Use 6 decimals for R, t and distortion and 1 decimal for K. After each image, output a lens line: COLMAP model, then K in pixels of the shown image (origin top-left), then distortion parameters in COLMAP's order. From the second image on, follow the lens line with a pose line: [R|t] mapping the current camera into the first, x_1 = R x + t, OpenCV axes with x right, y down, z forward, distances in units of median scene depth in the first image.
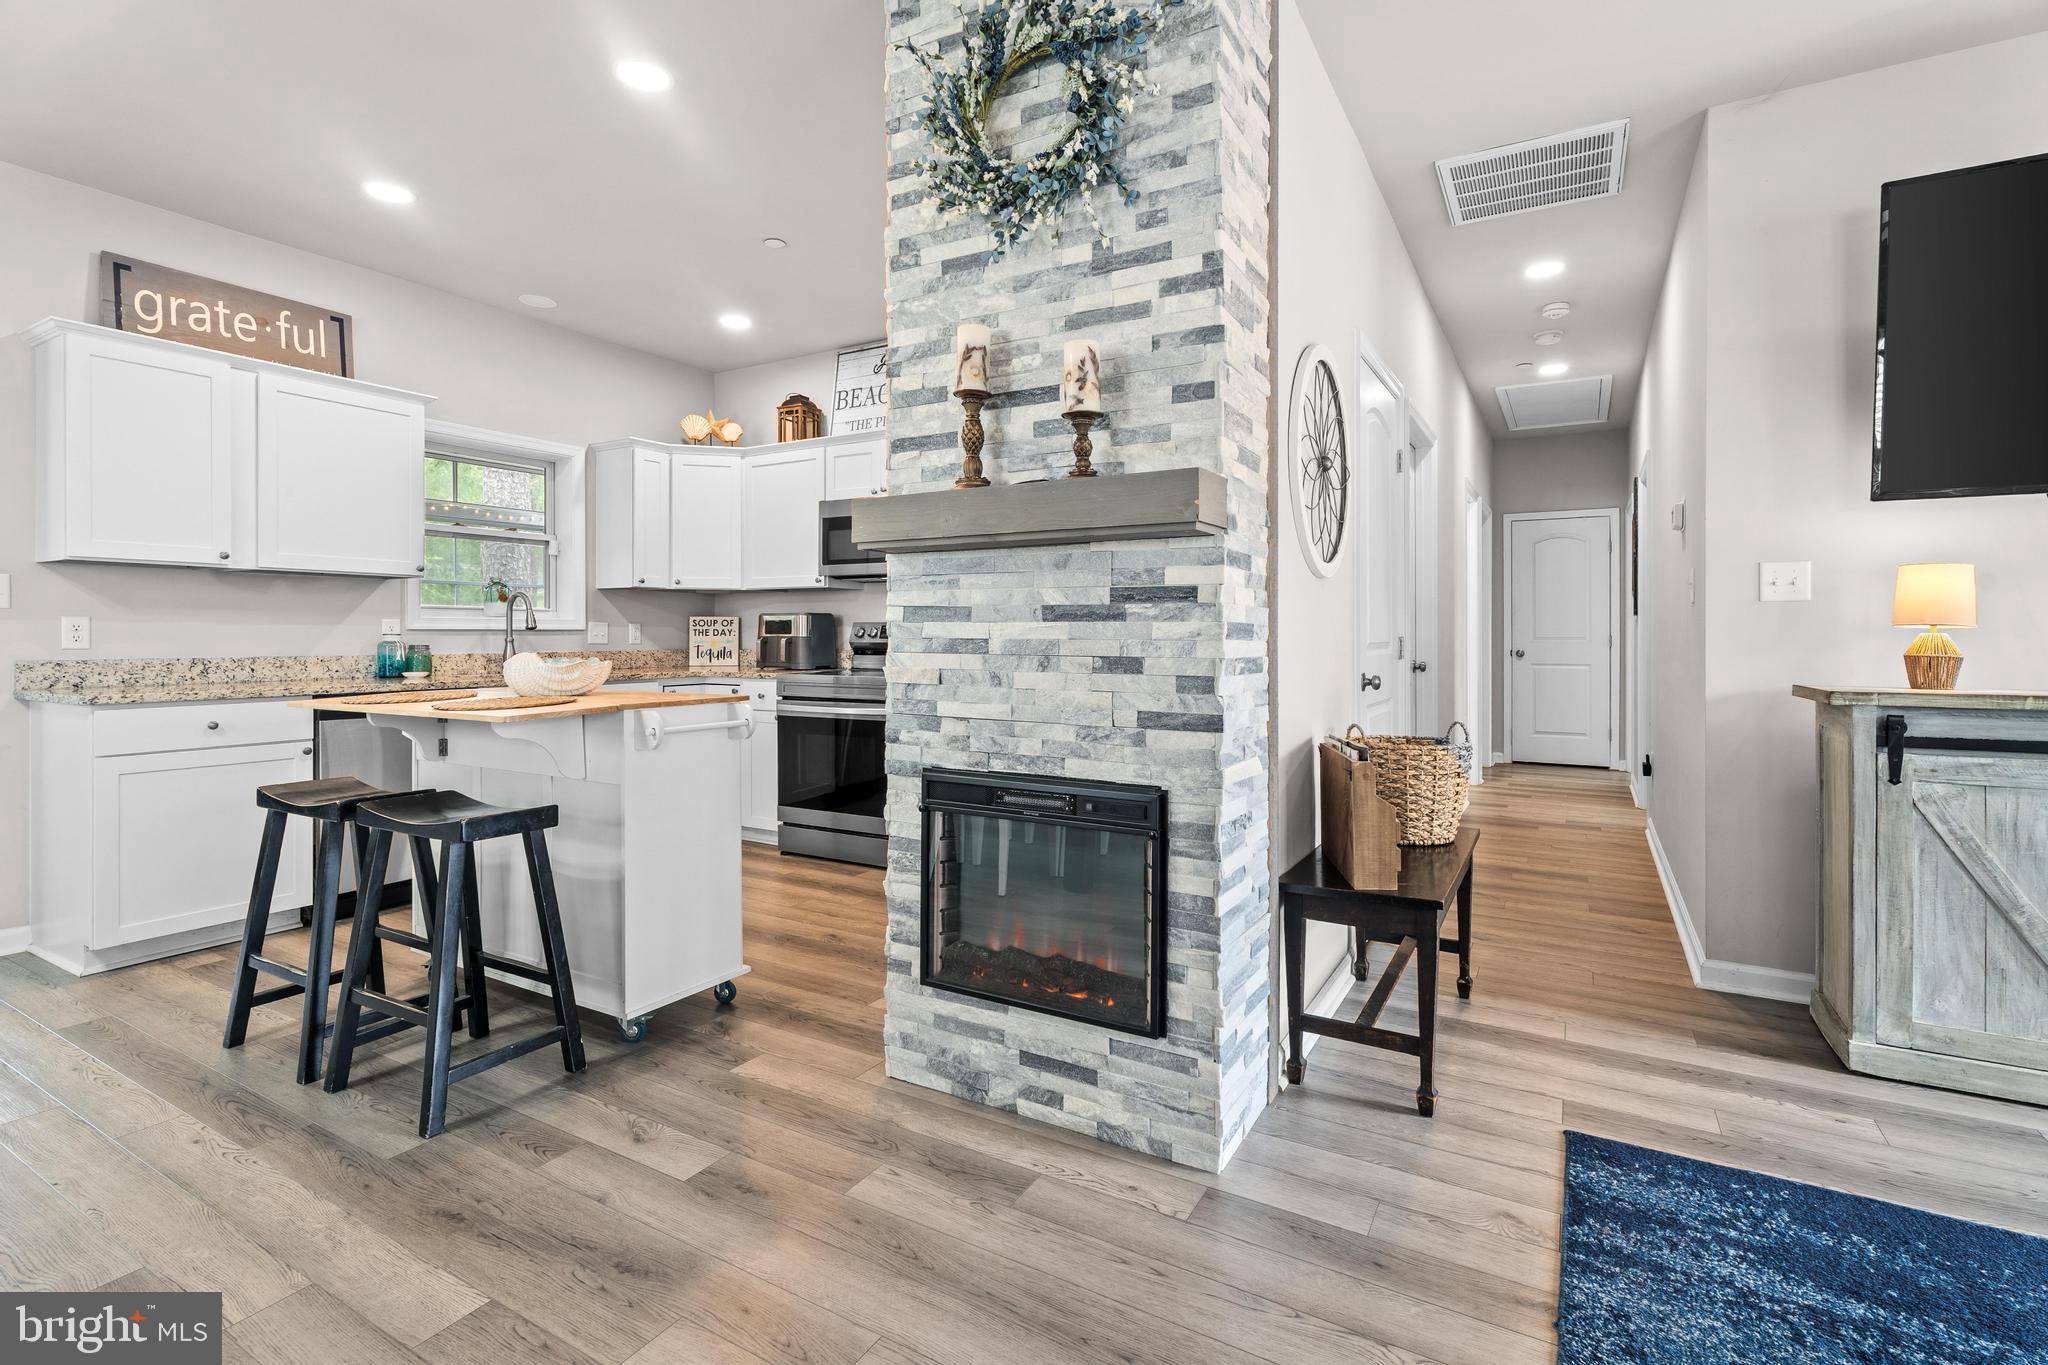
lens RADIAL K [[935.1, 0, 1035.6], [0, 935.1, 640.2], [0, 0, 1]] dist [0.002129, -0.000477]
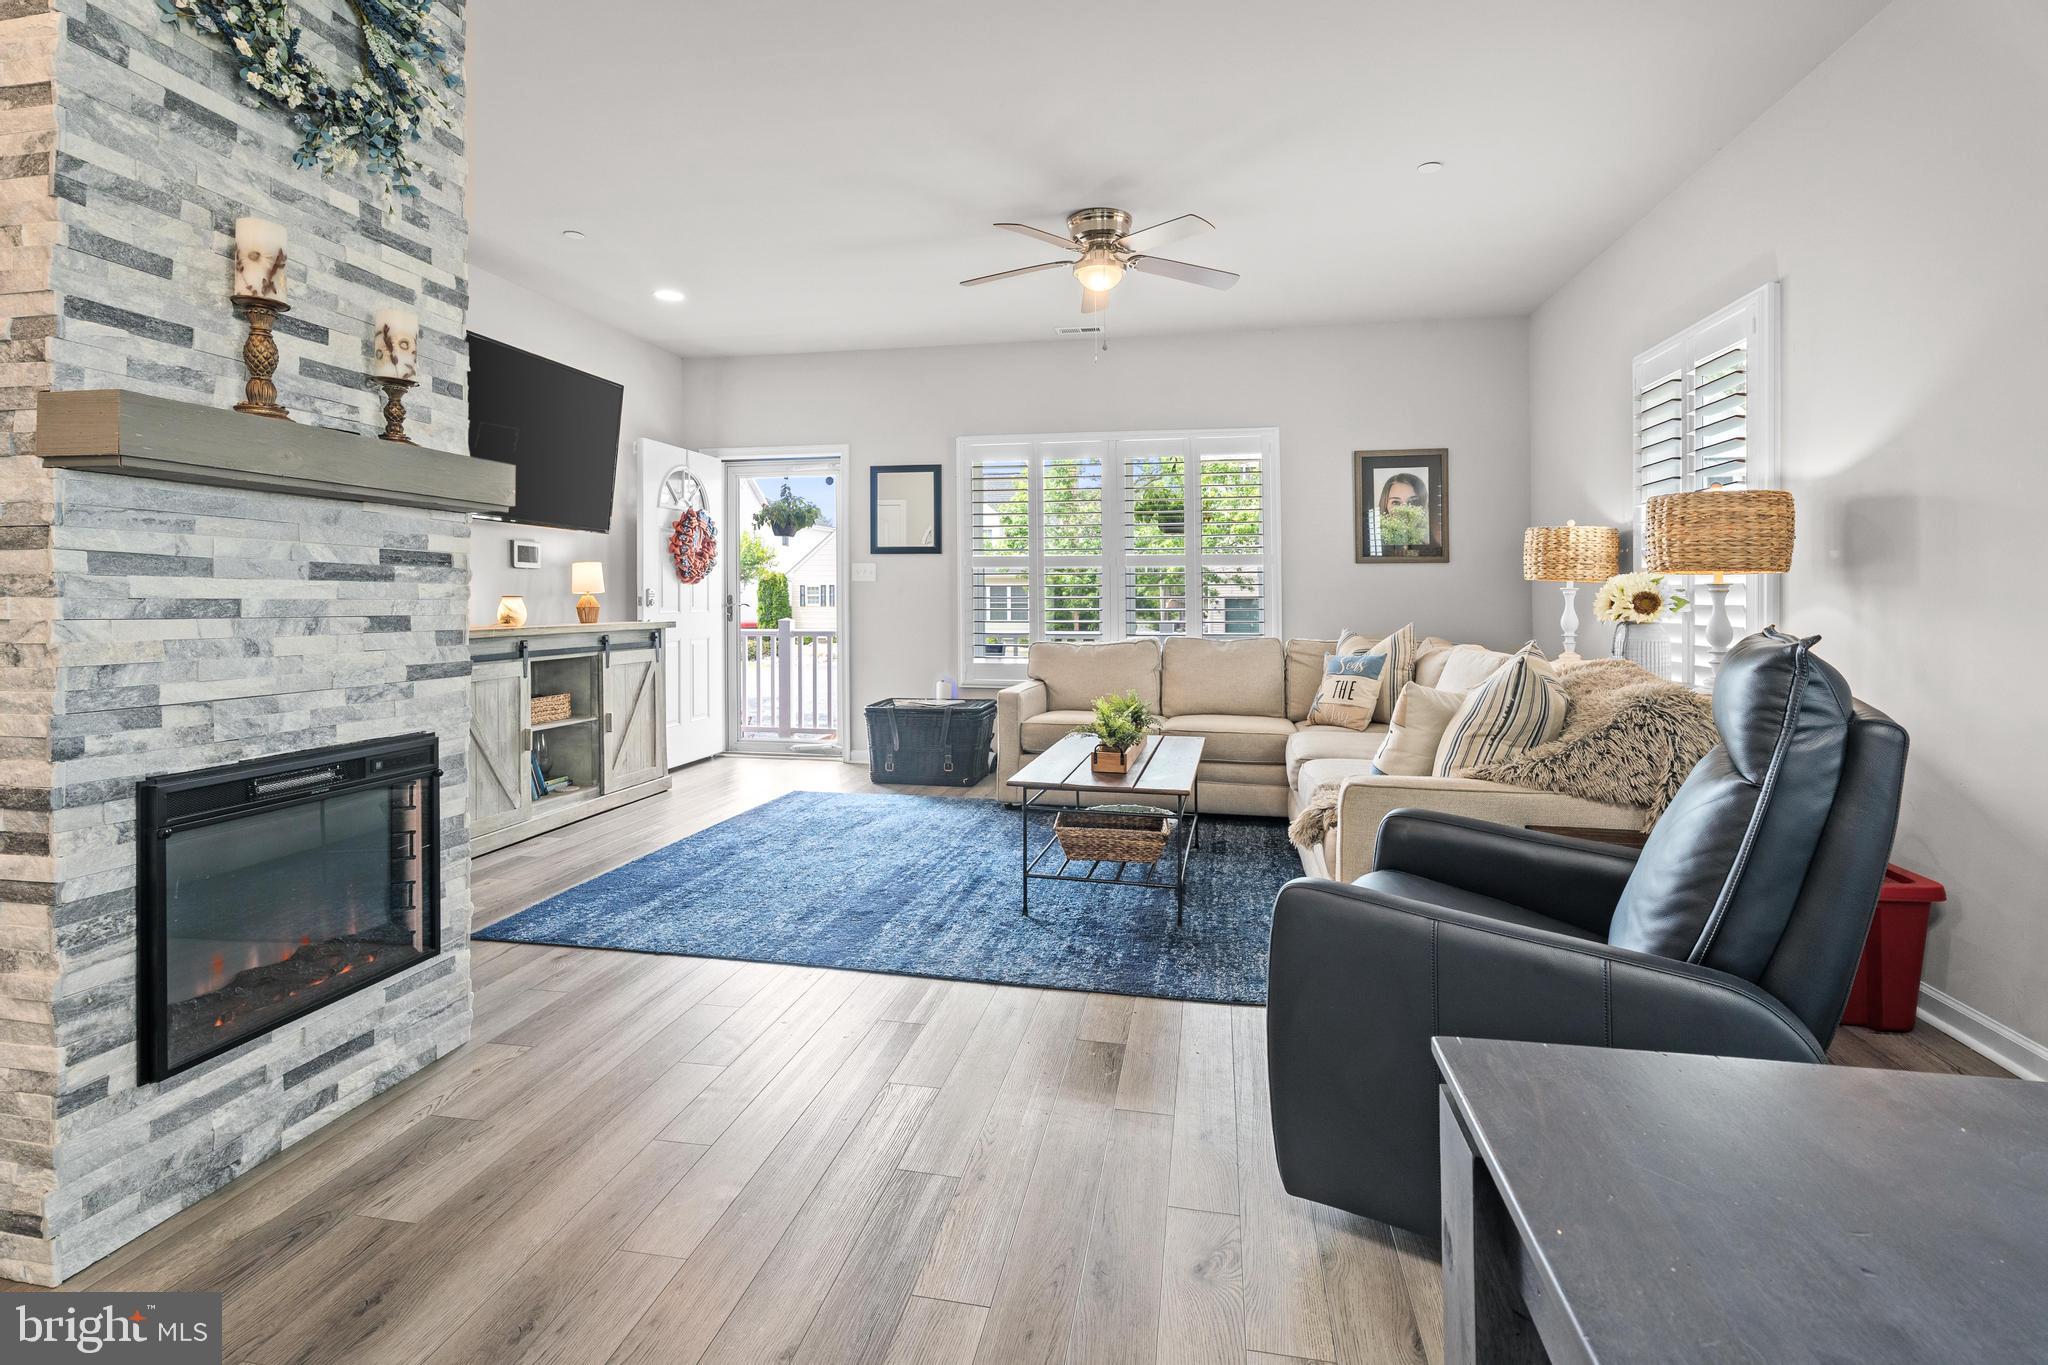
lens RADIAL K [[947.5, 0, 1012.7], [0, 947.5, 590.5], [0, 0, 1]] dist [0.000059, -0.000356]
pose [[-0.306384, 0.010099, 0.951854, -0.996173], [0.009614, 0.999926, -0.007515, 0.003525], [-0.951859, 0.006849, -0.306458, 0.585089]]
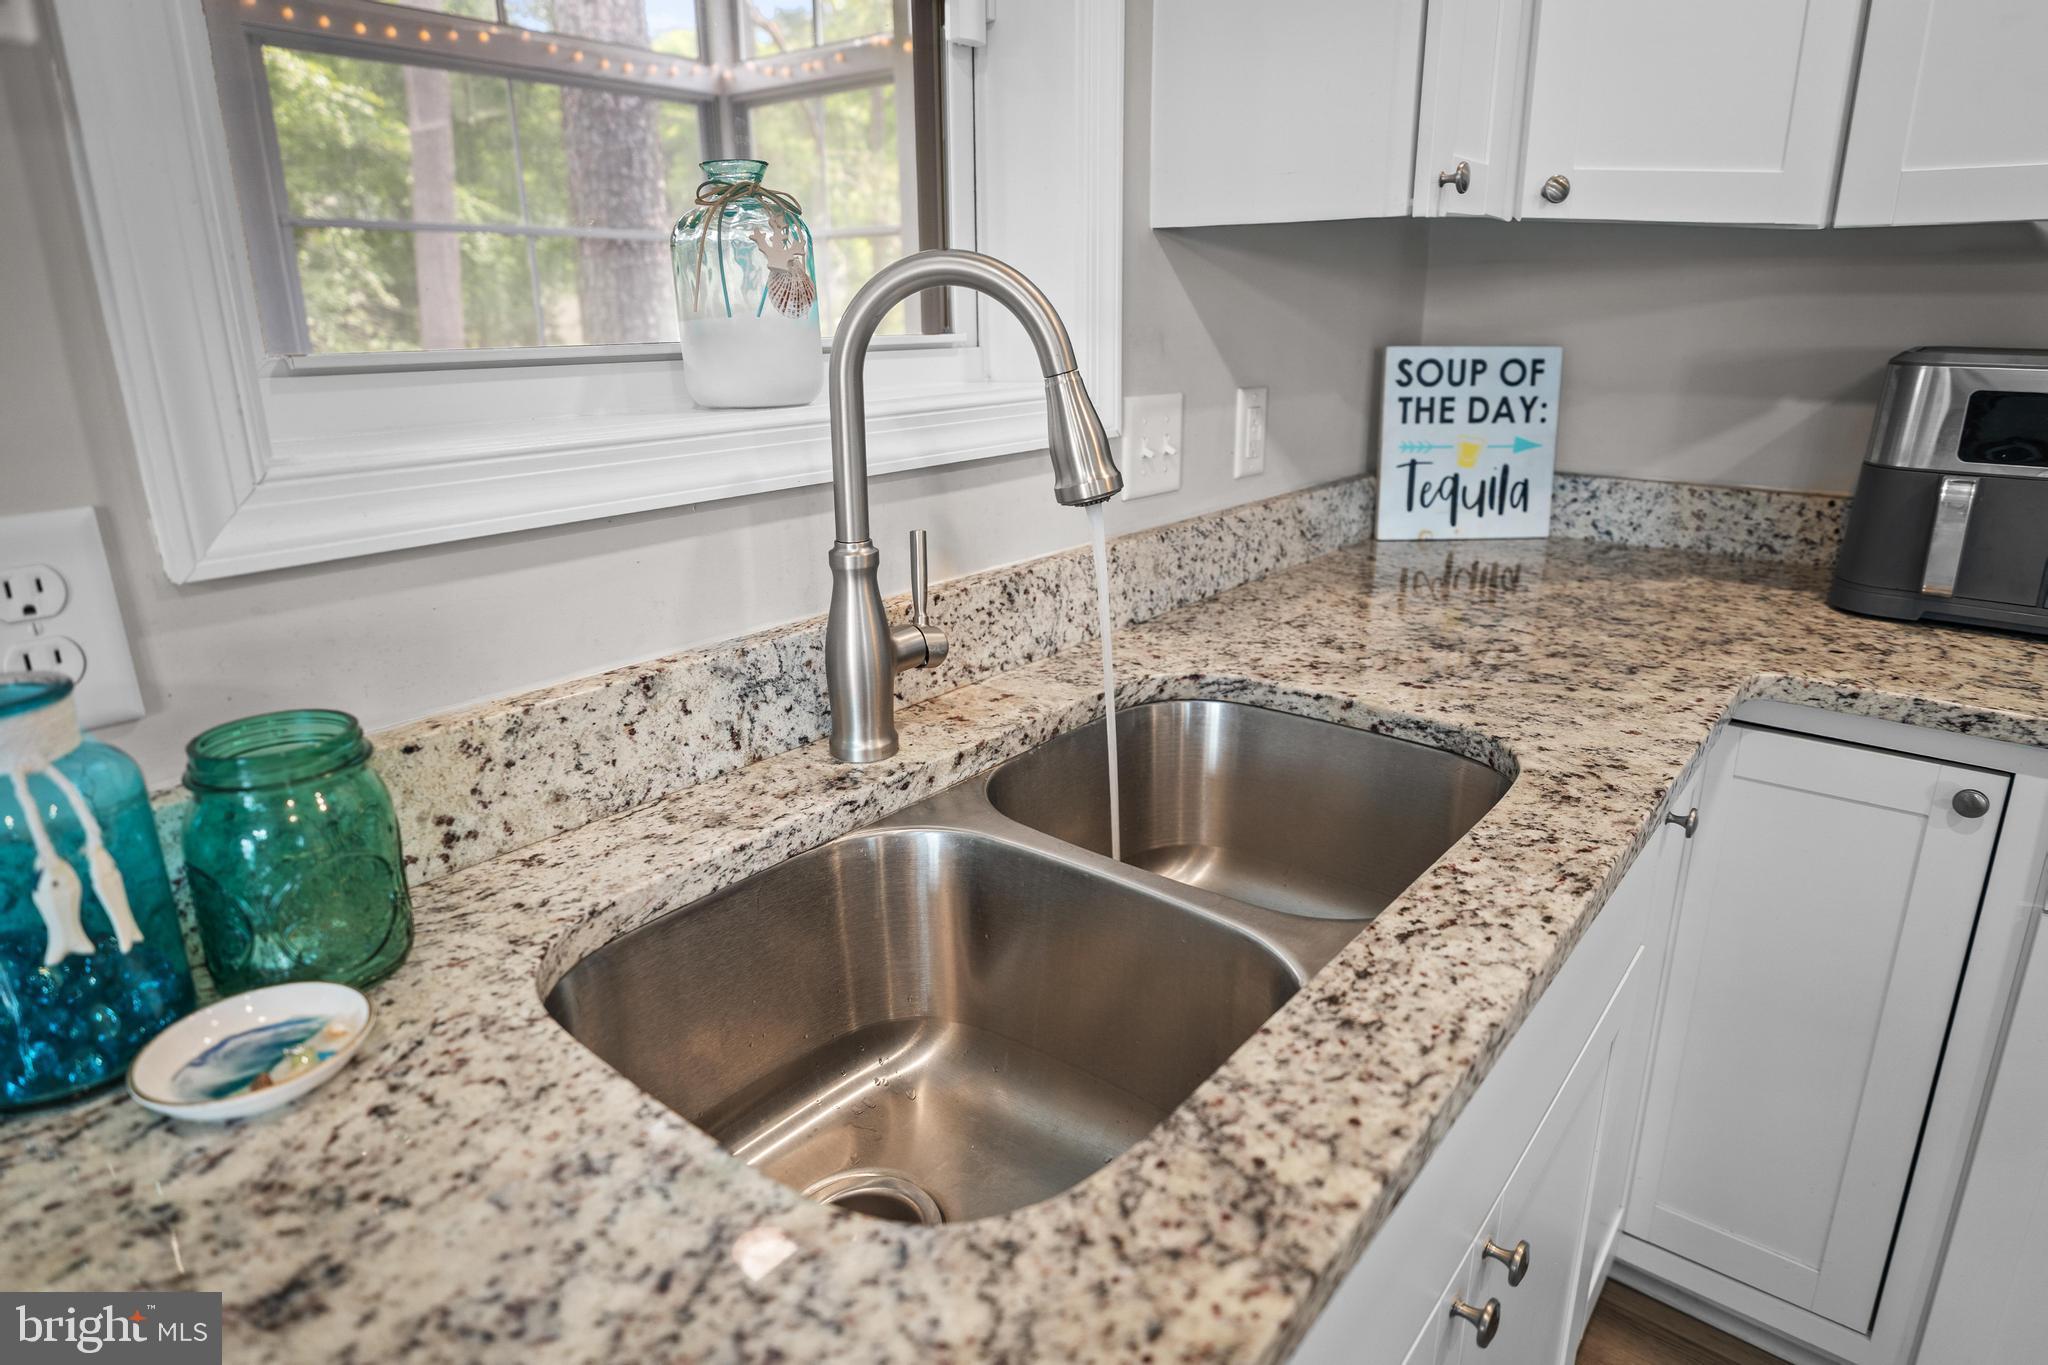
lens RADIAL K [[1166.9, 0, 1067.2], [0, 1166.9, 651.7], [0, 0, 1]] dist [-0.019144, 0.000311]
pose [[0.989528, 0.041374, -0.138283, -1.026777], [-0.001065, 0.960105, 0.279639, -0.085086], [0.144336, -0.276563, 0.950095, 1.668947]]
